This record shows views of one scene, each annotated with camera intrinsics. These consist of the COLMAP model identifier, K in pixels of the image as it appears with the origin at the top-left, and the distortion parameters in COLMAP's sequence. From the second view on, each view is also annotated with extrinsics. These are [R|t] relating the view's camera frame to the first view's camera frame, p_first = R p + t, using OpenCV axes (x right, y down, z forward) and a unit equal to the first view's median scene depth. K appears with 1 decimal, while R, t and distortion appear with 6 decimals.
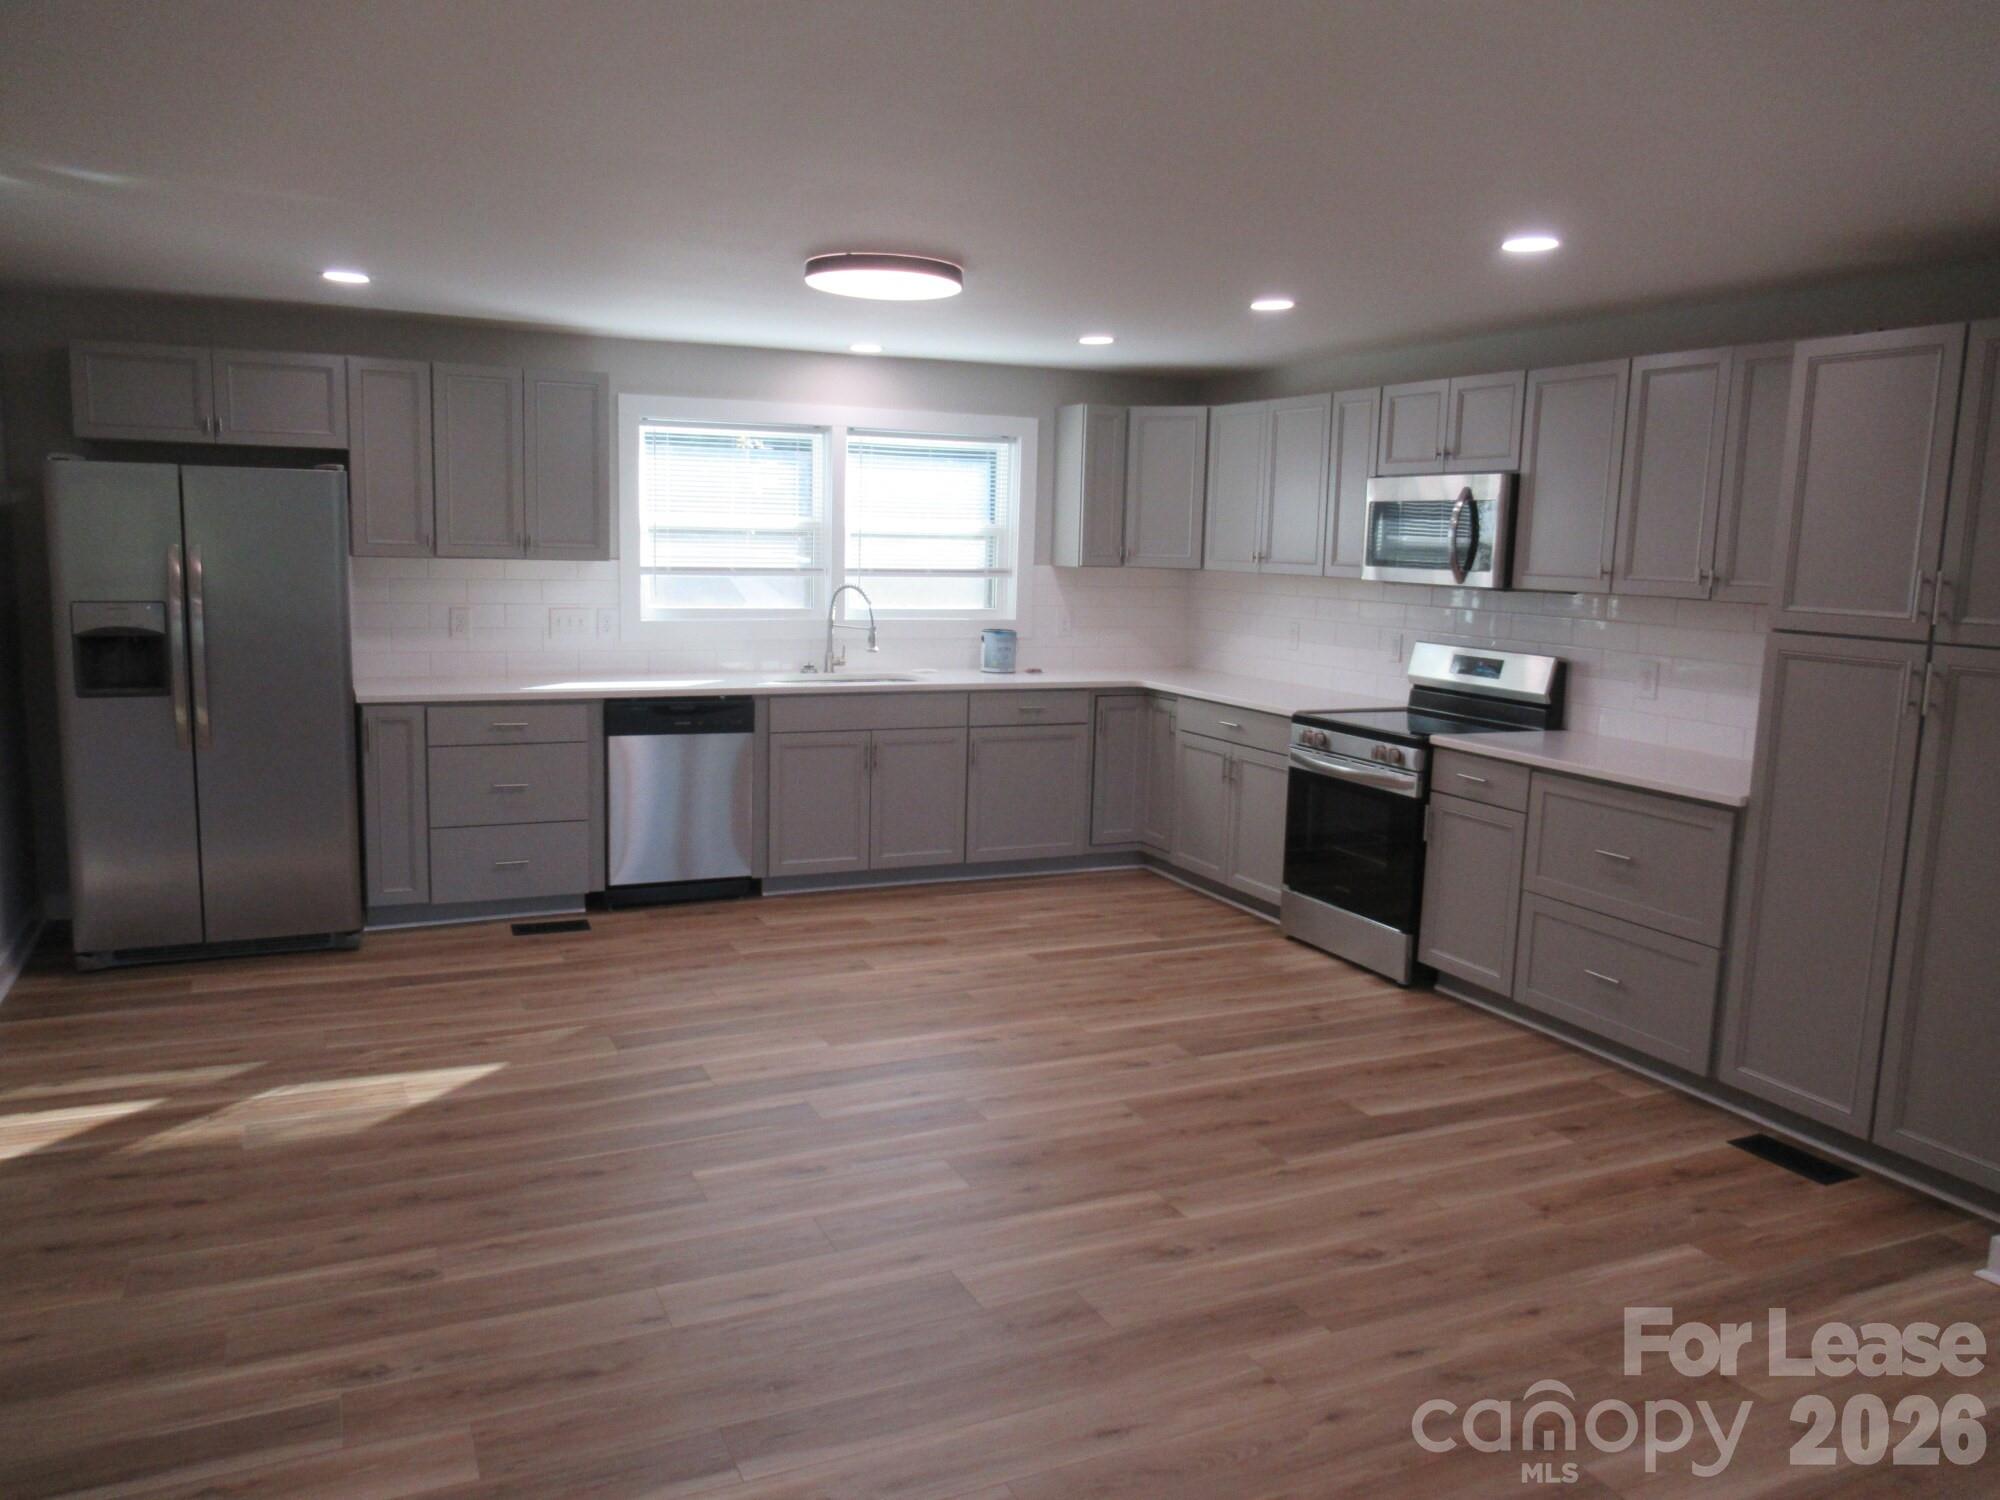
lens RADIAL K [[1485.3, 0, 997.0], [0, 1485.3, 748.6], [0, 0, 1]] dist [-0.000695, -0.009515]
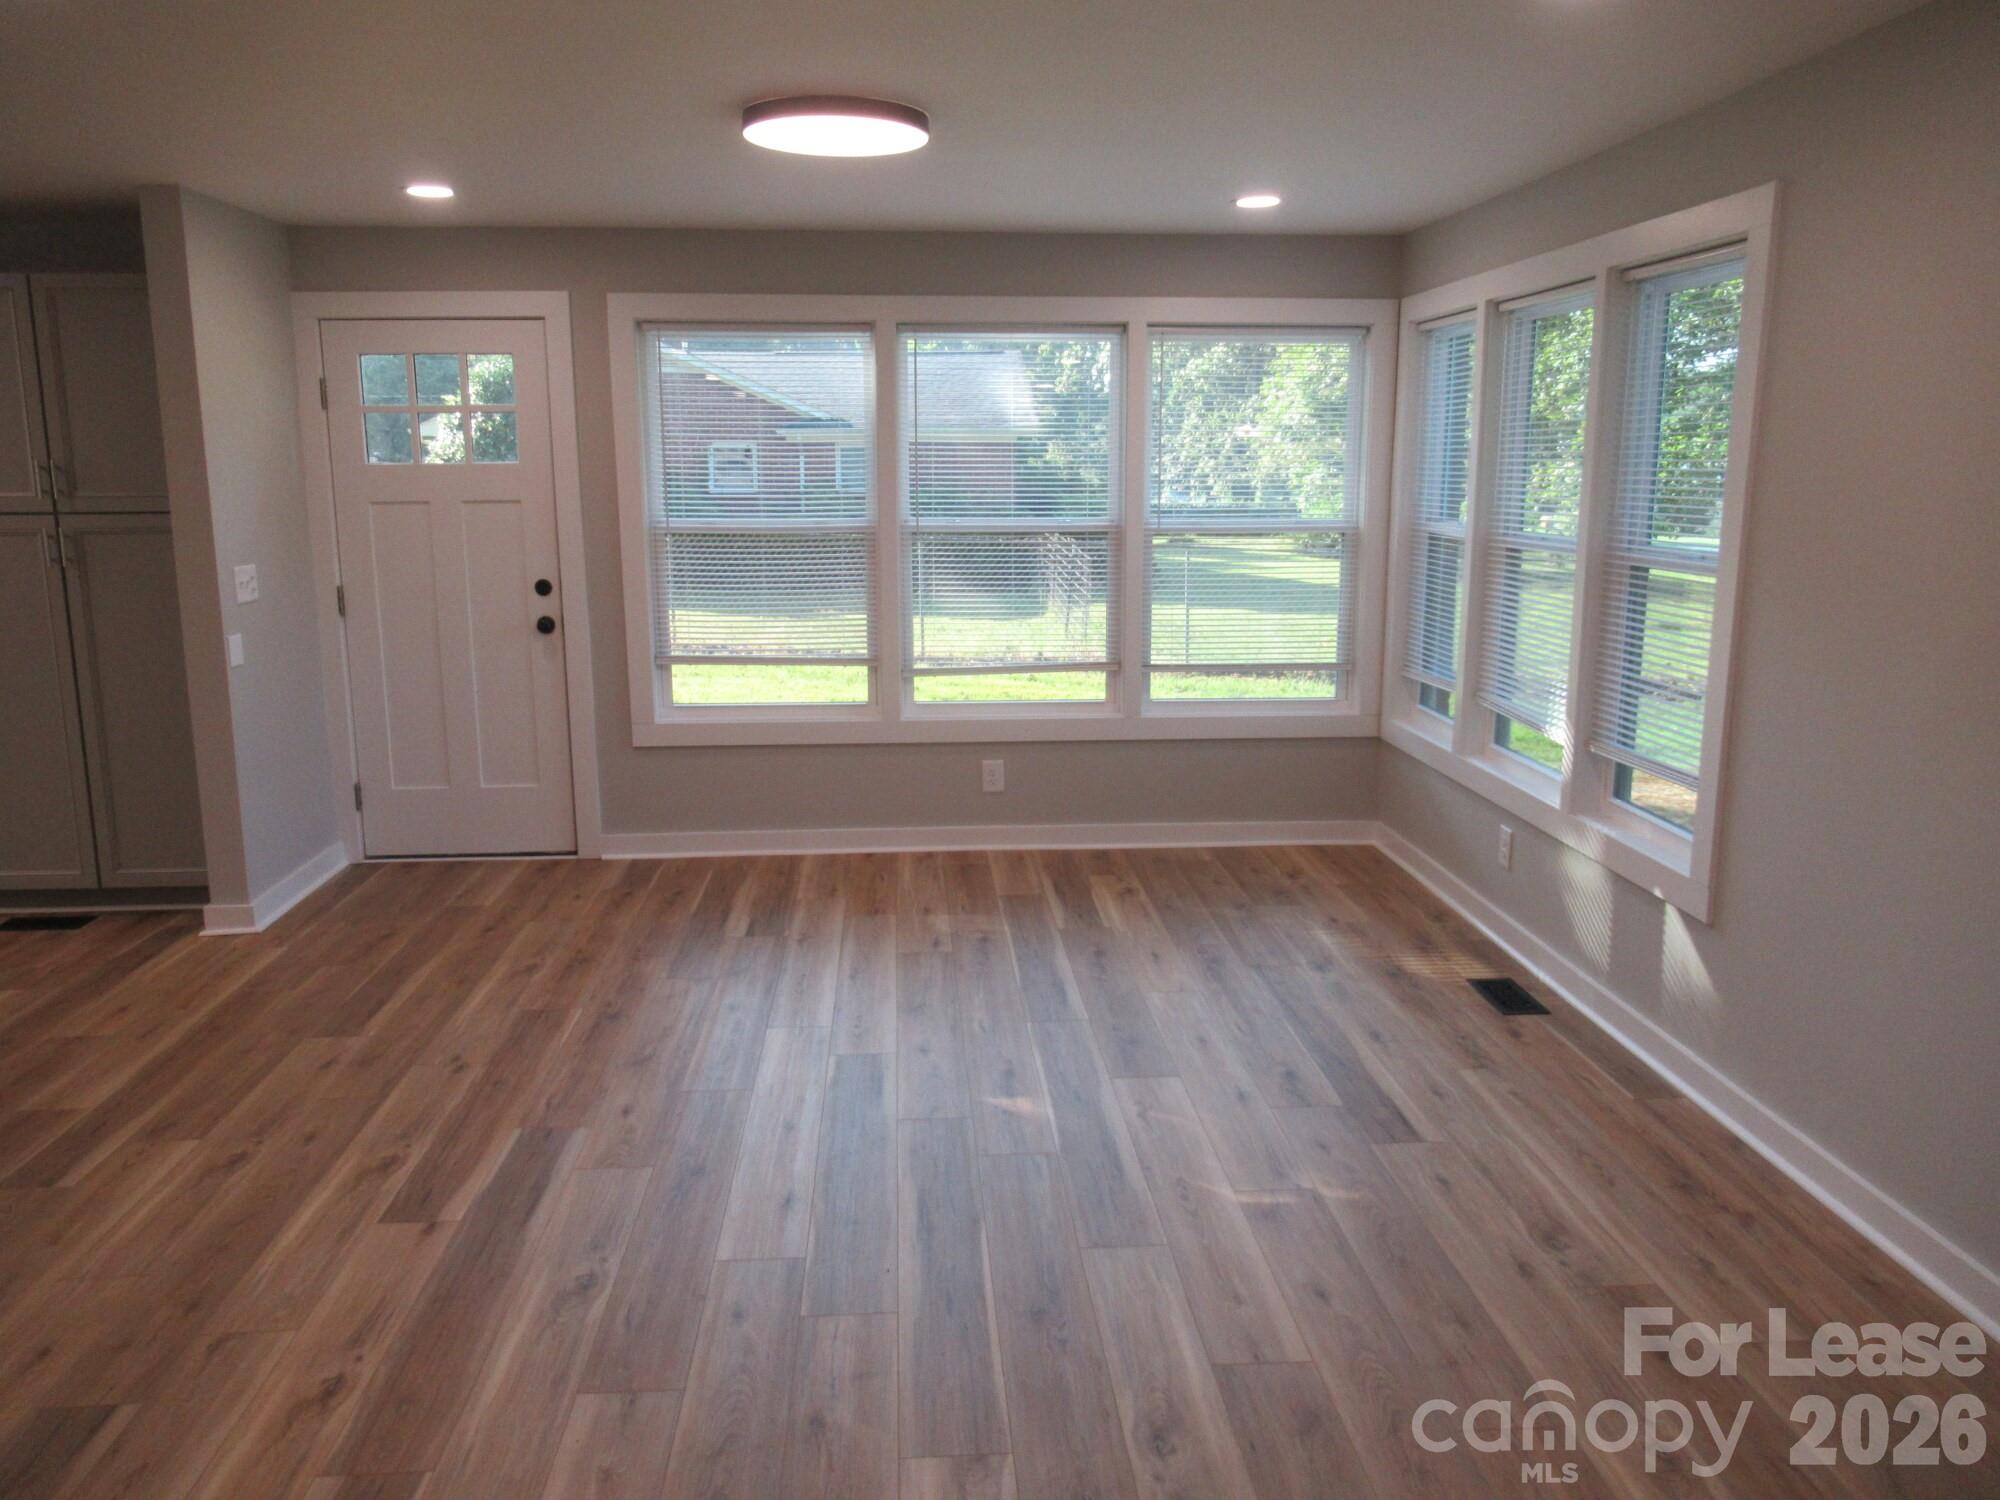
lens RADIAL K [[1485.3, 0, 988.8], [0, 1485.3, 747.7], [0, 0, 1]] dist [-0.000695, -0.009515]
pose [[0.361266, -0.202152, 0.910286, -0.236808], [0.146827, 0.976372, 0.158557, 0.033798], [-0.920830, 0.076374, 0.382411, -0.199449]]
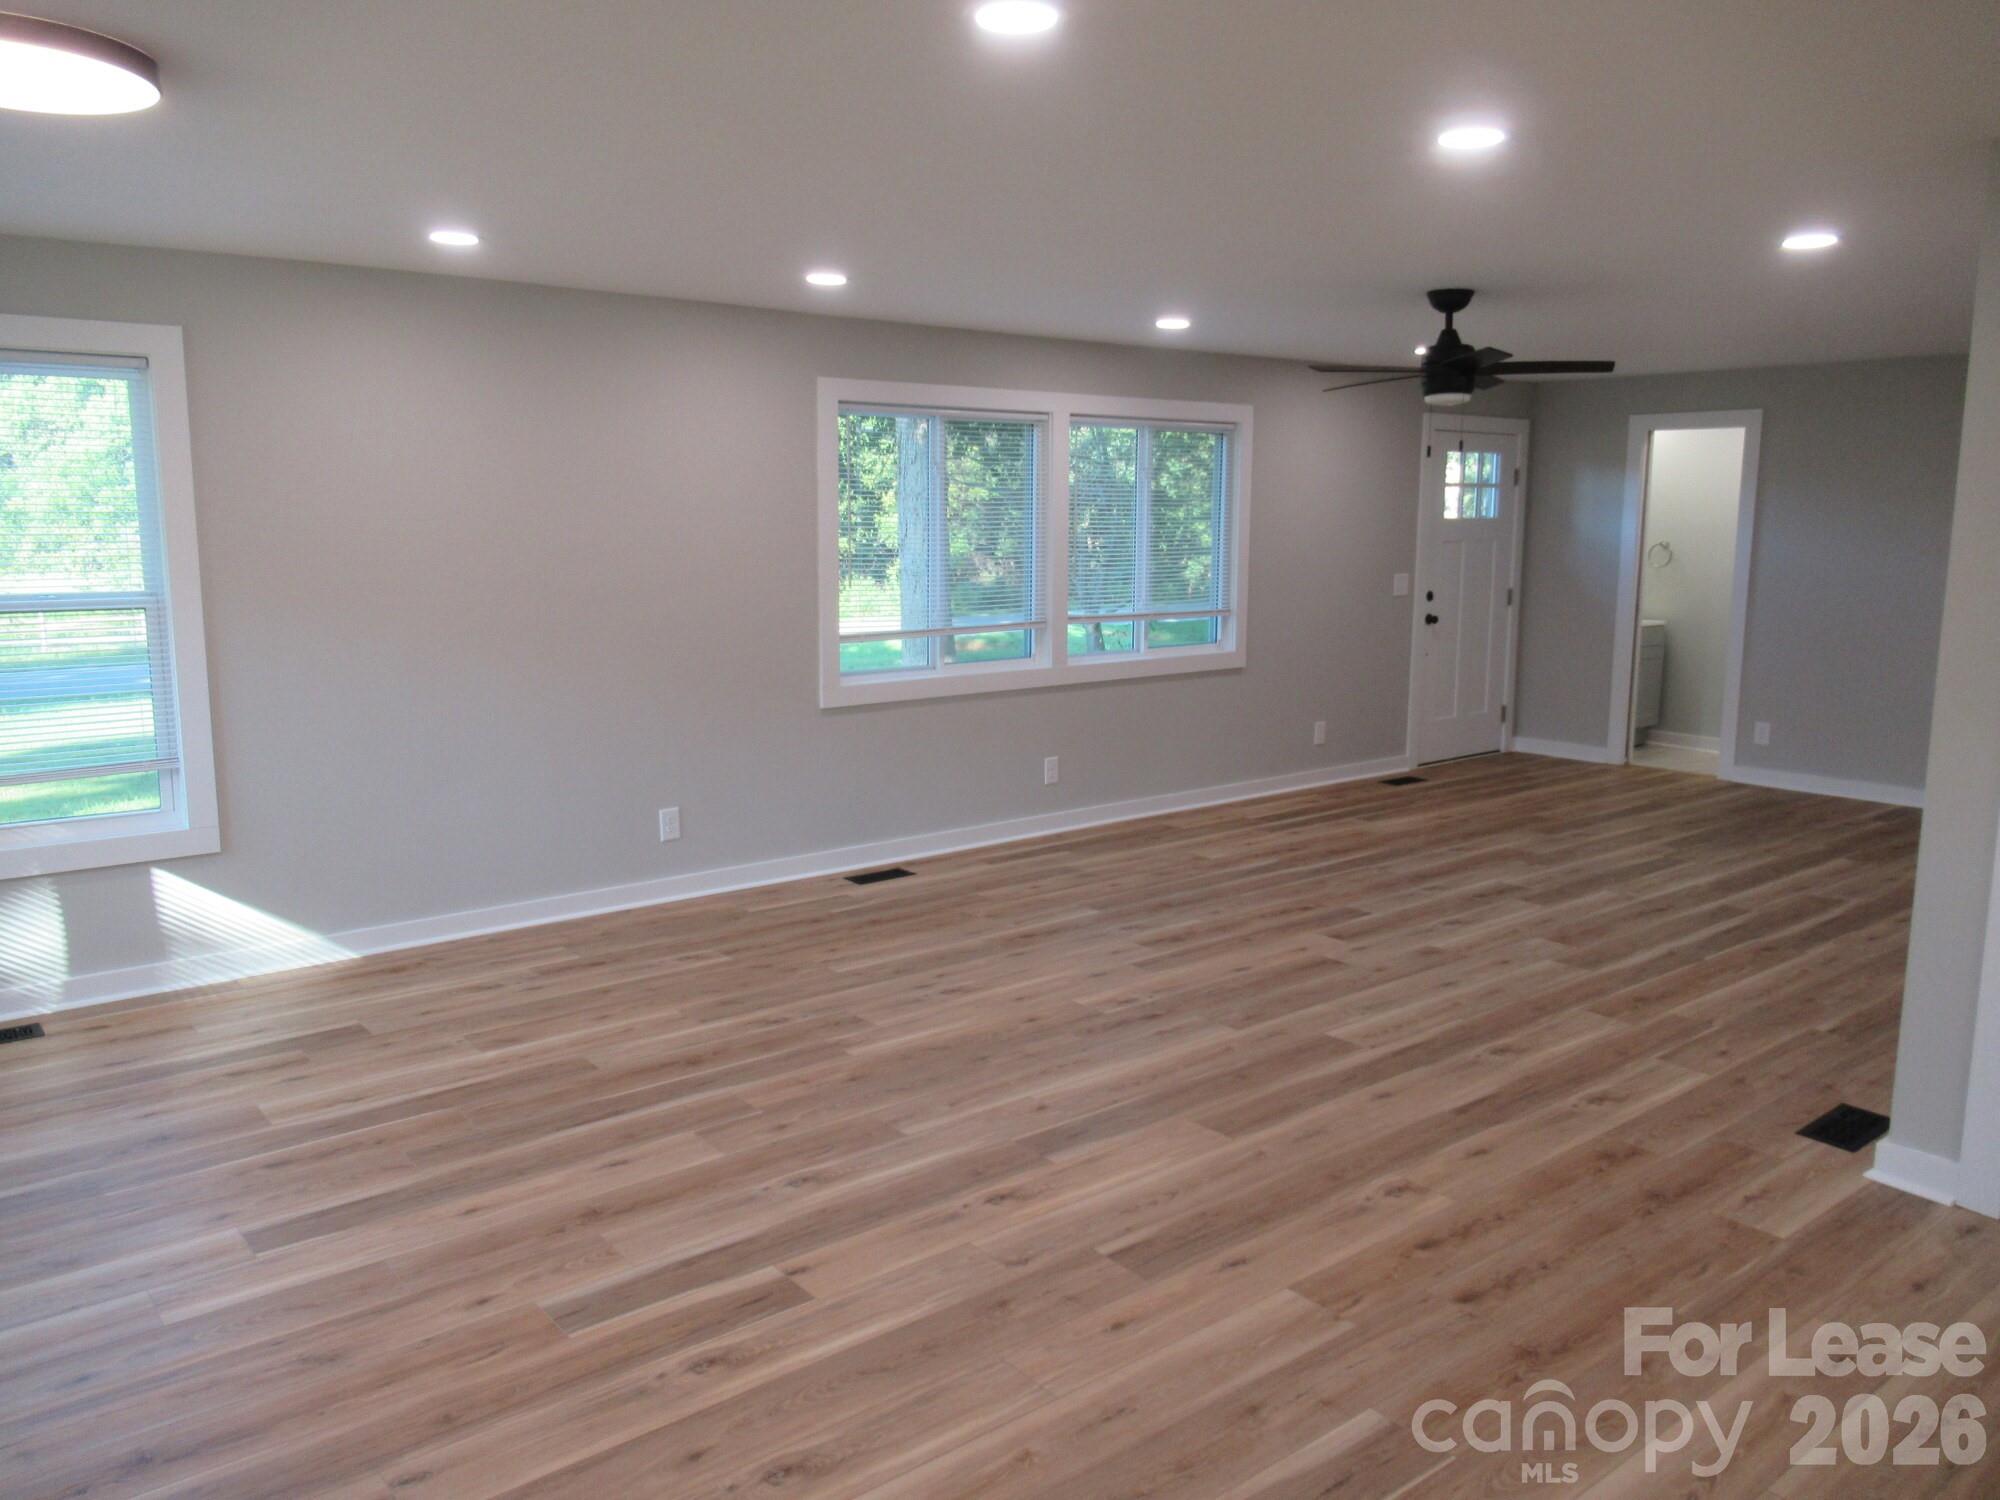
lens RADIAL K [[1485.3, 0, 991.5], [0, 1485.3, 752.5], [0, 0, 1]] dist [-0.000695, -0.009515]
pose [[-0.970039, 0.010546, -0.242722, 0.245132], [-0.062150, 0.955044, 0.289877, -0.098368], [0.234867, 0.296277, -0.925774, 0.751332]]
